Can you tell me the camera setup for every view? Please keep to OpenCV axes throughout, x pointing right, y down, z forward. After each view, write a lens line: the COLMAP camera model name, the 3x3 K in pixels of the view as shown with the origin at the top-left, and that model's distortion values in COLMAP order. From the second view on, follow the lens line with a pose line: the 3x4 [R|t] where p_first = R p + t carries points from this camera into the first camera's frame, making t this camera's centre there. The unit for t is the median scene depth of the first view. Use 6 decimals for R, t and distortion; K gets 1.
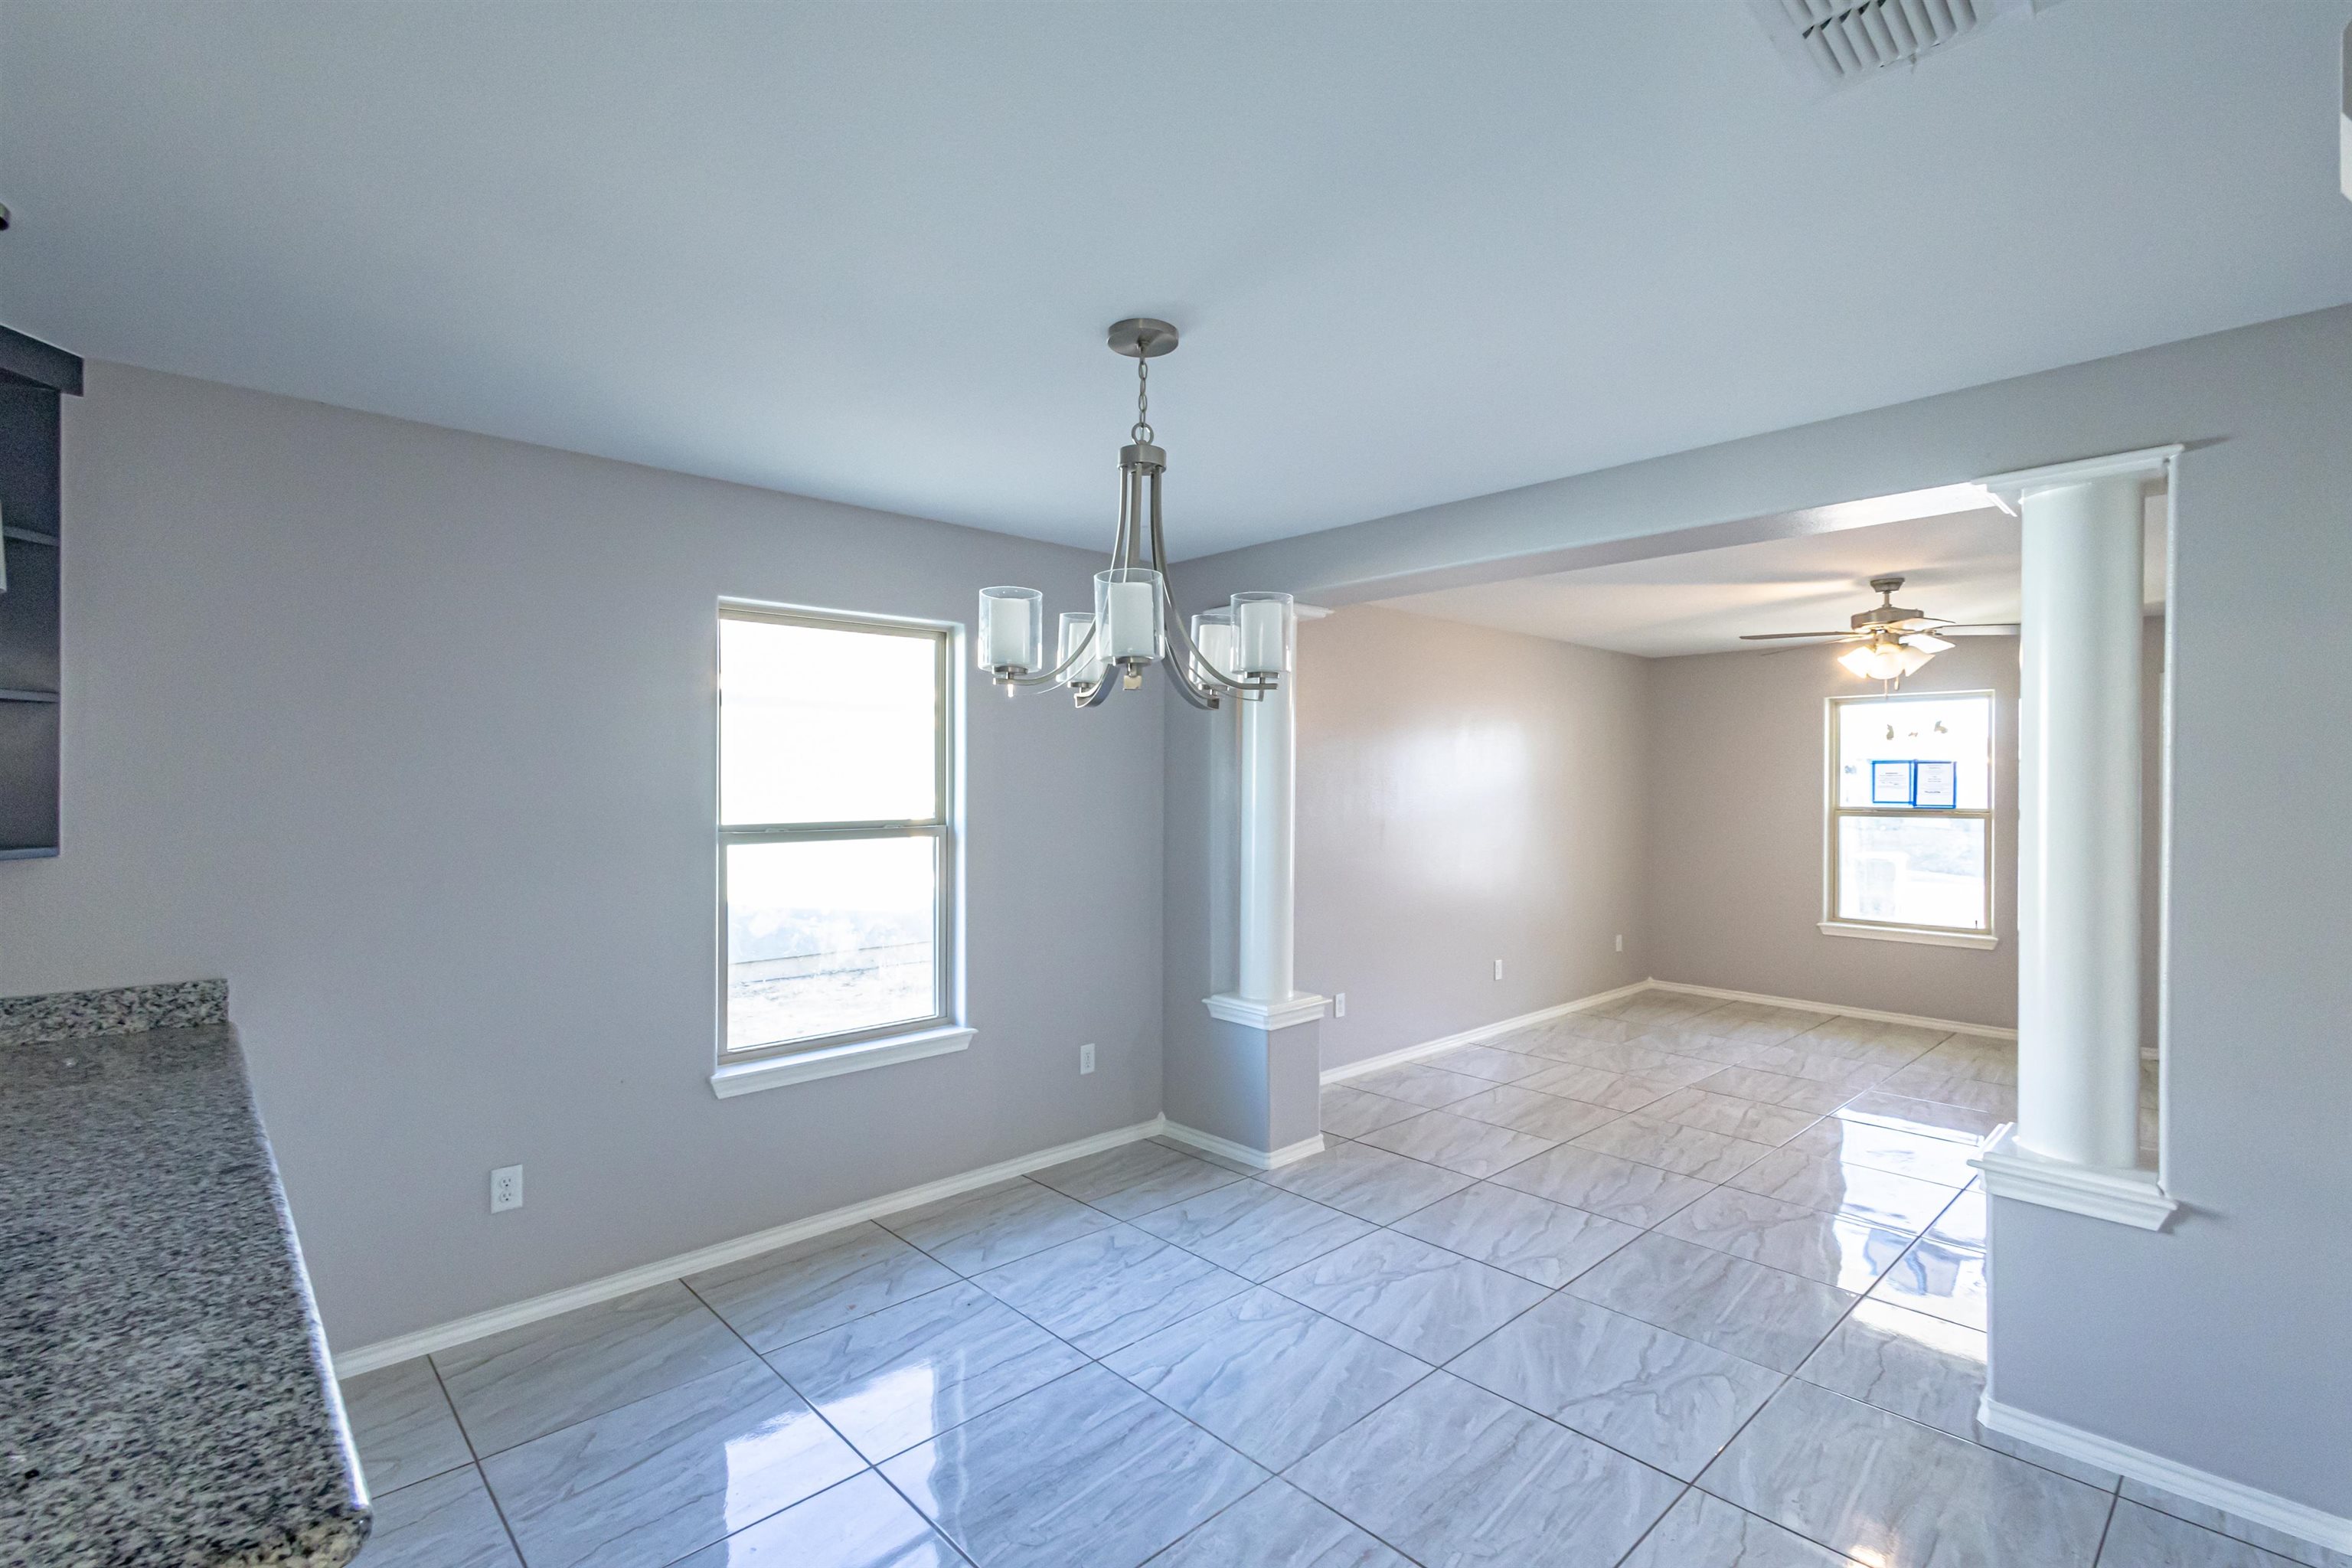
lens RADIAL K [[1083.2, 0, 1162.2], [0, 1083.2, 788.8], [0, 0, 1]] dist [0.007753, -0.001757]
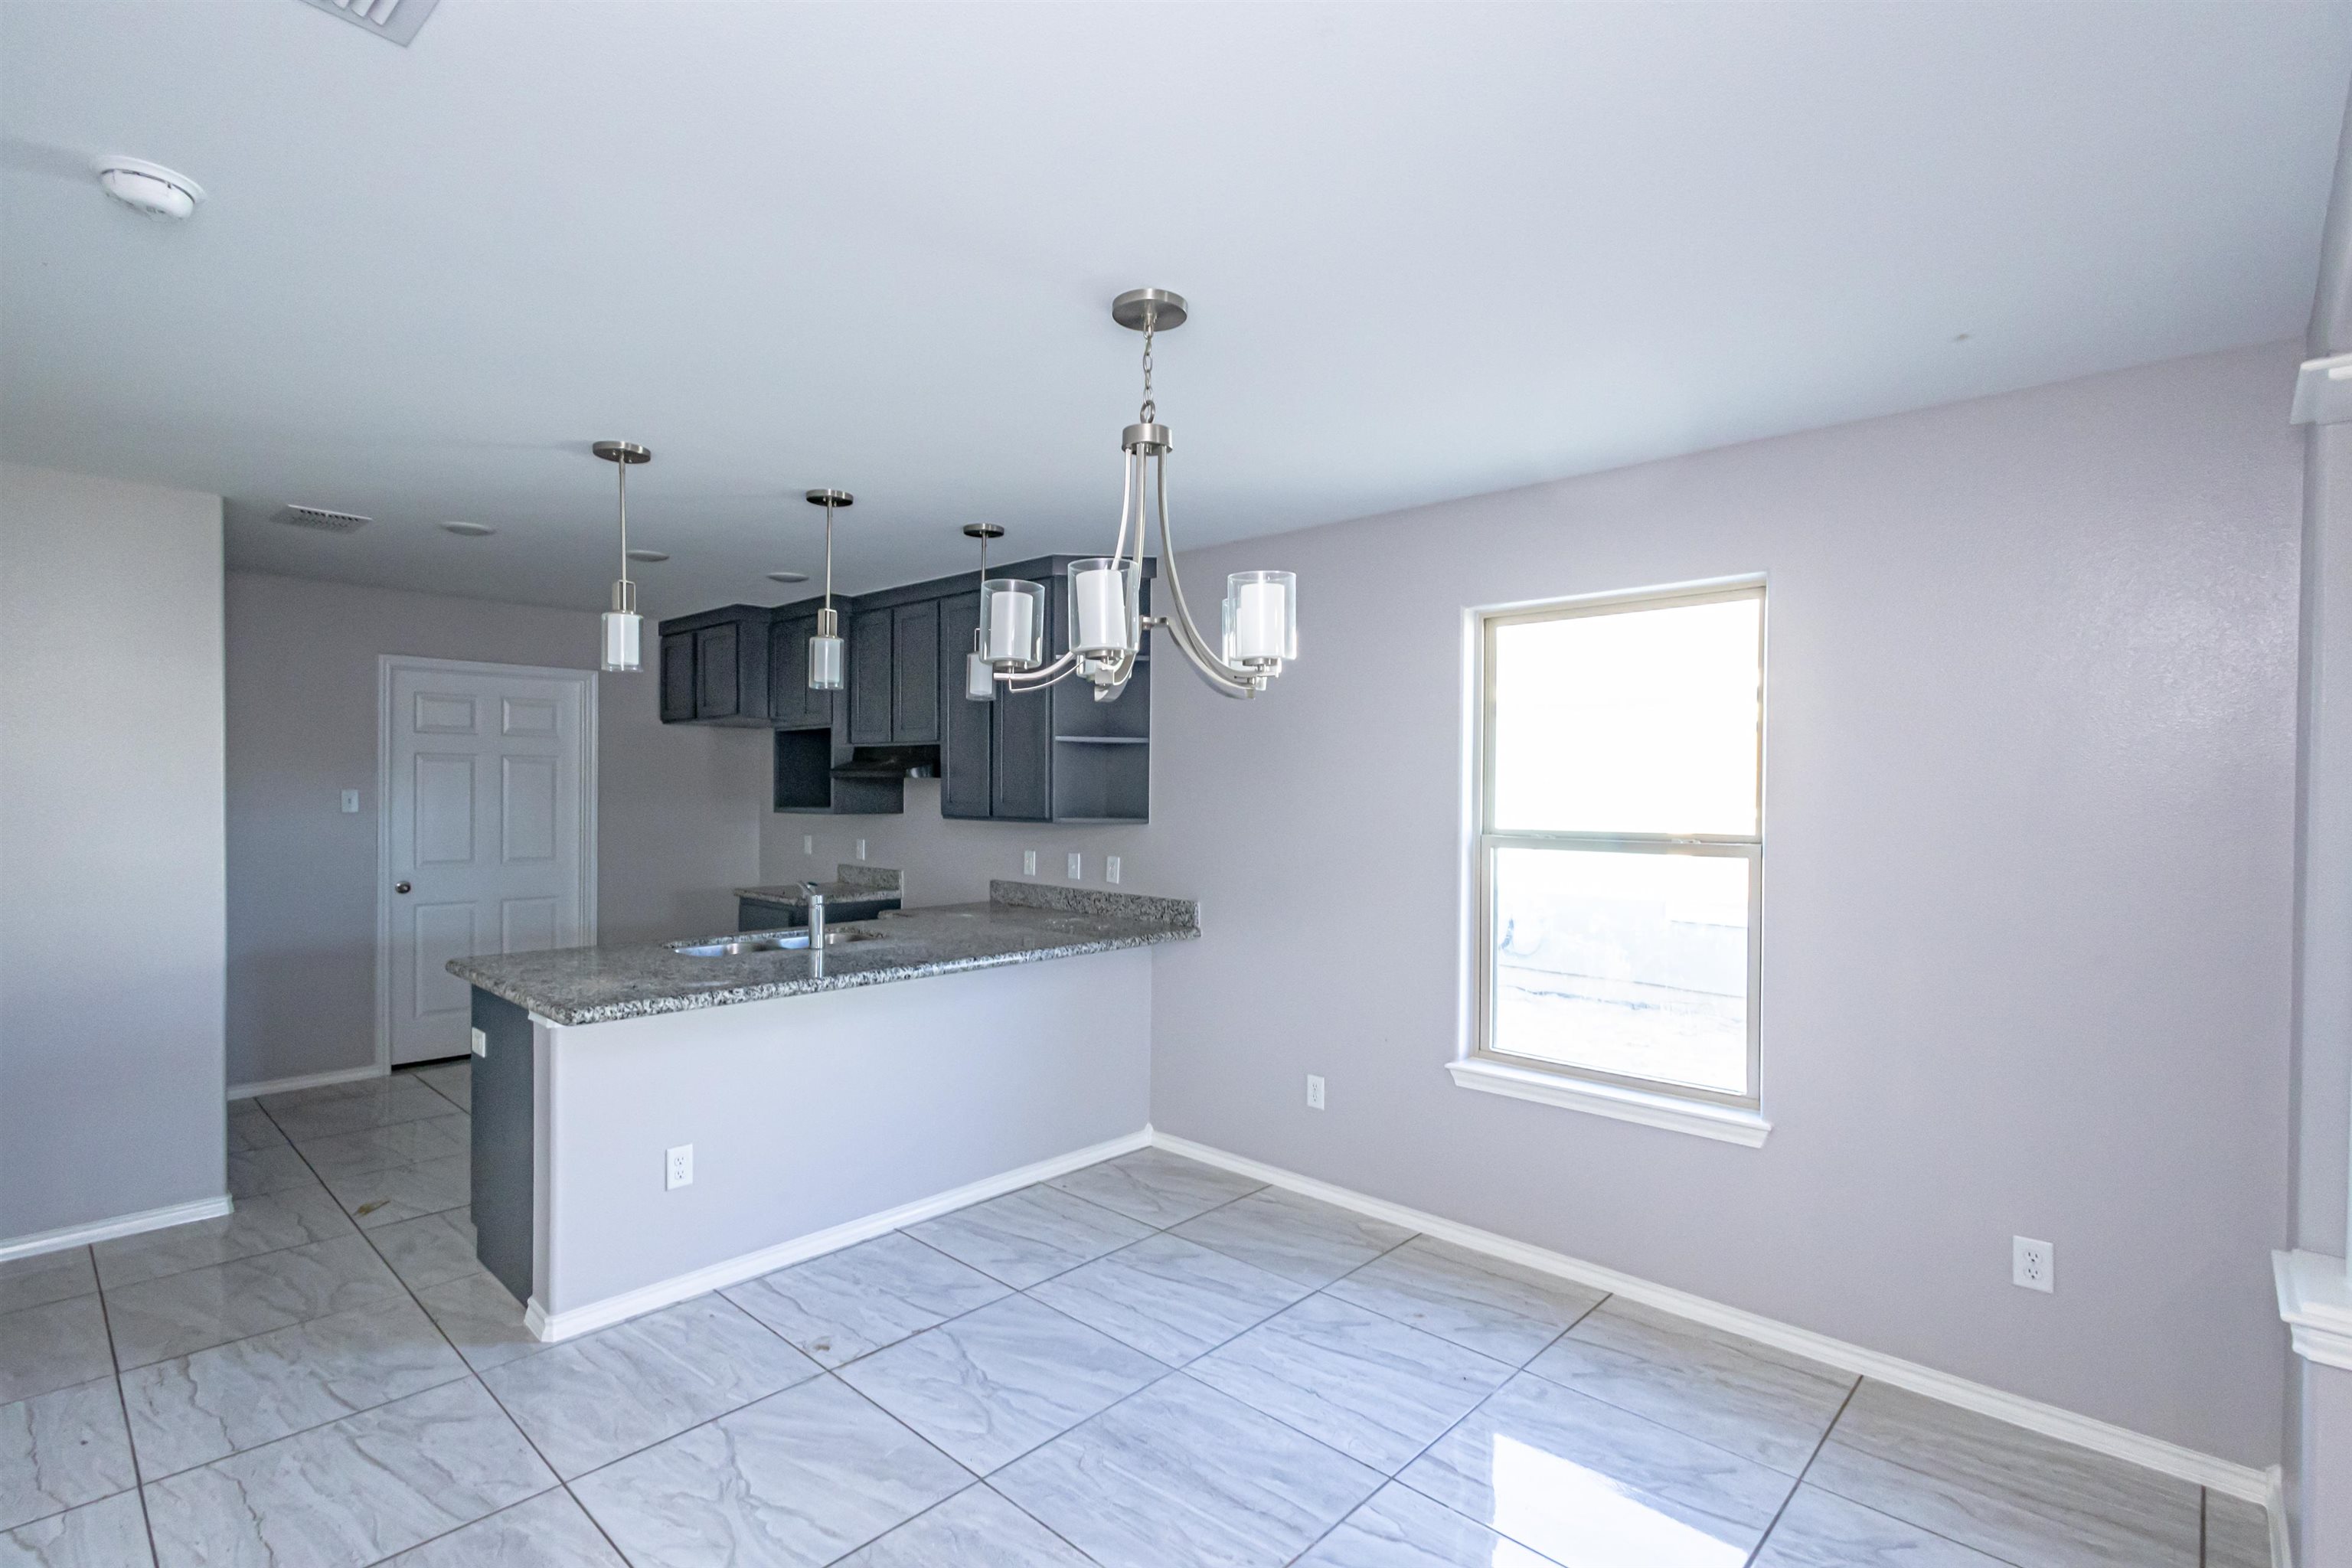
lens RADIAL K [[1083.2, 0, 1140.0], [0, 1083.2, 803.6], [0, 0, 1]] dist [0.007753, -0.001757]
pose [[0.056638, 0.012061, -0.998322, 0.829286], [-0.015441, 0.999818, 0.011203, 0.005194], [0.998275, 0.014781, 0.056814, 0.831142]]
